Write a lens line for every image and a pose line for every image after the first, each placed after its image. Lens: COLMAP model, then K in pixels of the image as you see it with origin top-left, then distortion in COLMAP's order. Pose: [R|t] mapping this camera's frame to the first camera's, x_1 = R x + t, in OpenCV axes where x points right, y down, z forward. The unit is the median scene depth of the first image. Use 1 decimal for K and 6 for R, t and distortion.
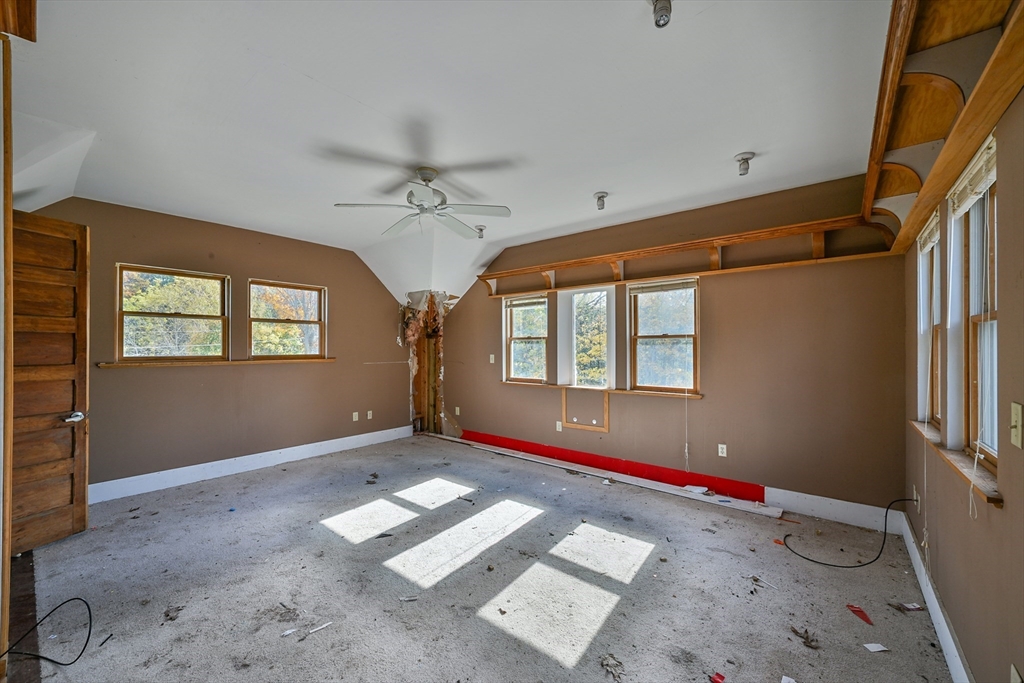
lens RADIAL K [[407.5, 0, 499.0], [0, 407.5, 344.2], [0, 0, 1]] dist [0.001229, 0.000179]
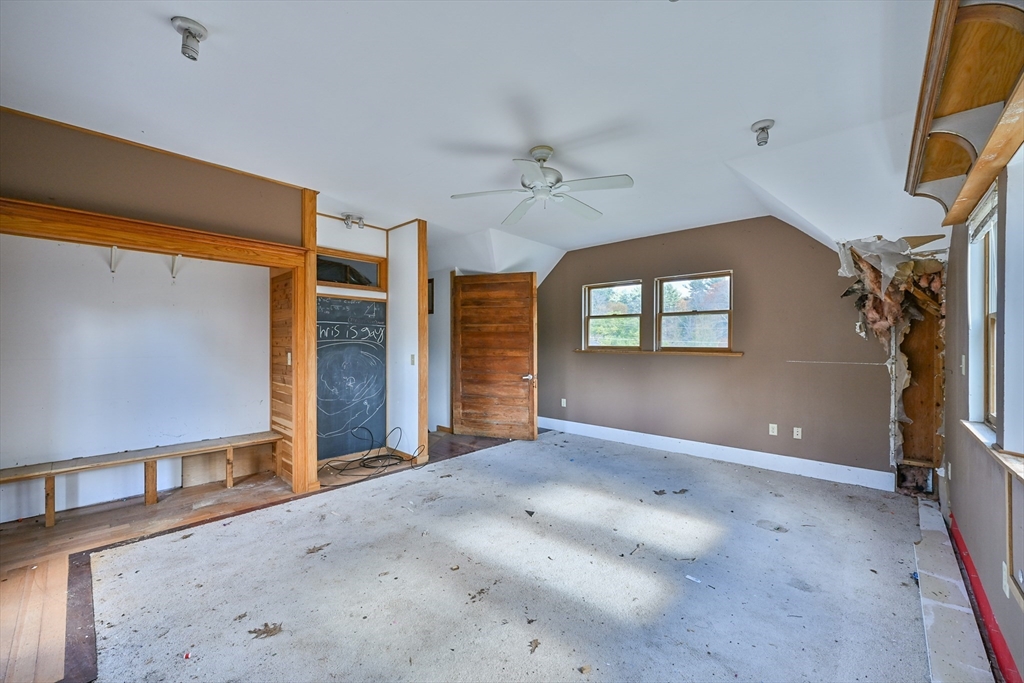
lens RADIAL K [[413.6, 0, 515.9], [0, 413.6, 339.0], [0, 0, 1]] dist [0.000900, 0.000272]
pose [[-0.033448, -0.000791, -0.999440, 0.712694], [0.005792, 0.999983, -0.000985, 0.006633], [0.999424, -0.005822, -0.033442, 0.863589]]
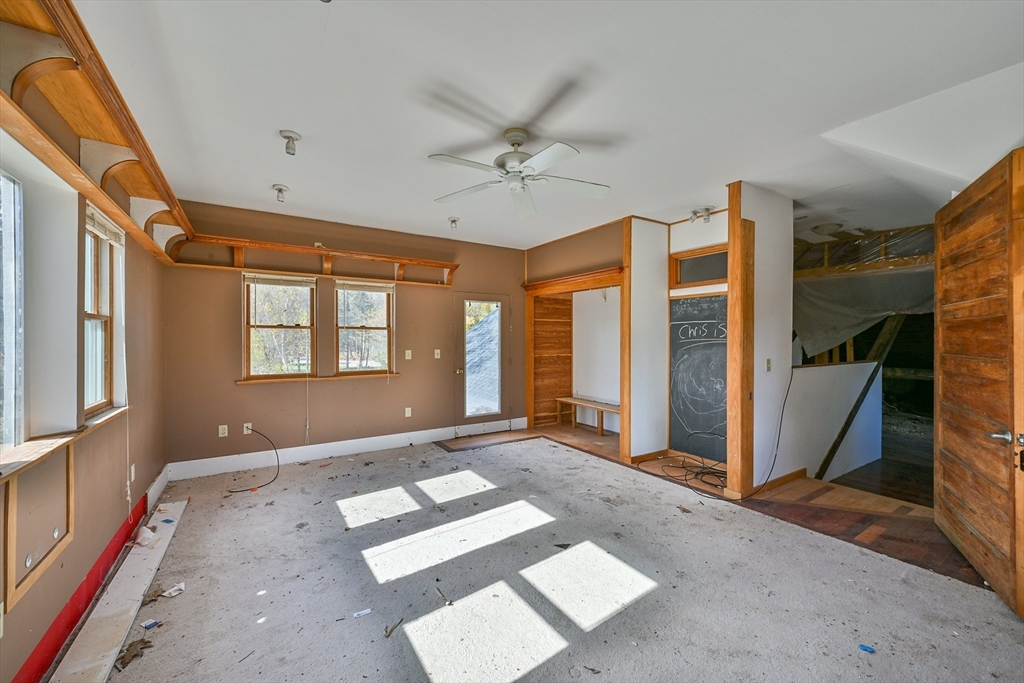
lens RADIAL K [[388.3, 0, 493.5], [0, 388.3, 338.9], [0, 0, 1]] dist [-0.000389, -0.000008]
pose [[-0.949028, 0.003005, 0.315176, -0.355376], [-0.000006, 0.999954, -0.009552, 0.015623], [-0.315191, -0.009067, -0.948985, 1.620705]]
